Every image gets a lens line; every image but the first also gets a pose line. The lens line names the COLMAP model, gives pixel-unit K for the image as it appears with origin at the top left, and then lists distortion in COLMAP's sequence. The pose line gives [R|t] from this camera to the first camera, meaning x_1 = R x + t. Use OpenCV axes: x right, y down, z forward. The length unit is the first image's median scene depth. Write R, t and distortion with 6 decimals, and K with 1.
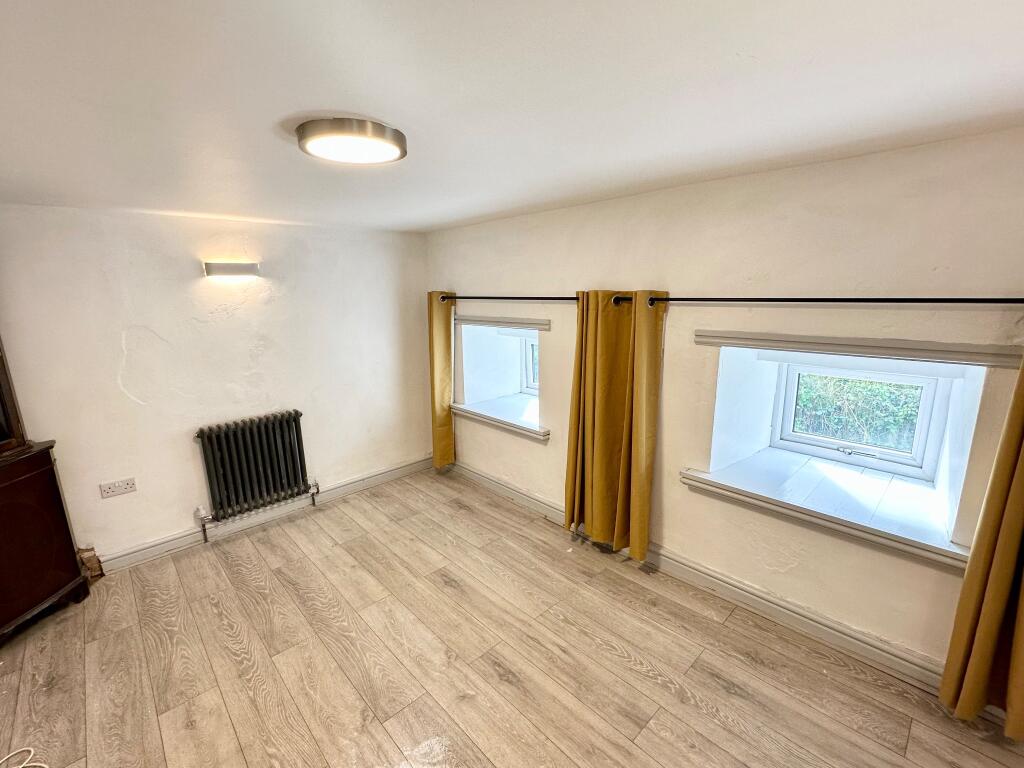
lens RADIAL K [[450.1, 0, 516.5], [0, 450.1, 386.9], [0, 0, 1]] dist [0.004512, 0.001448]
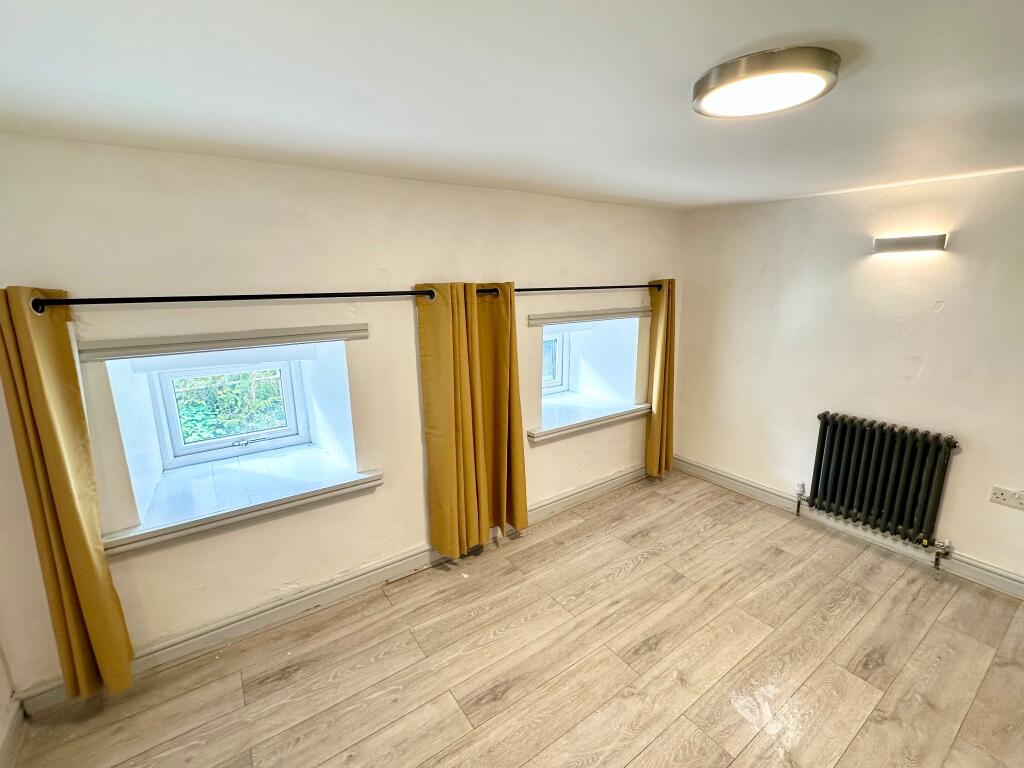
lens RADIAL K [[450.1, 0, 515.4], [0, 450.1, 384.8], [0, 0, 1]] dist [0.004512, 0.001448]
pose [[0.154416, -0.211496, 0.965104, -0.688038], [0.220556, 0.959549, 0.174989, -0.140471], [-0.963074, 0.185838, 0.194816, 0.707541]]
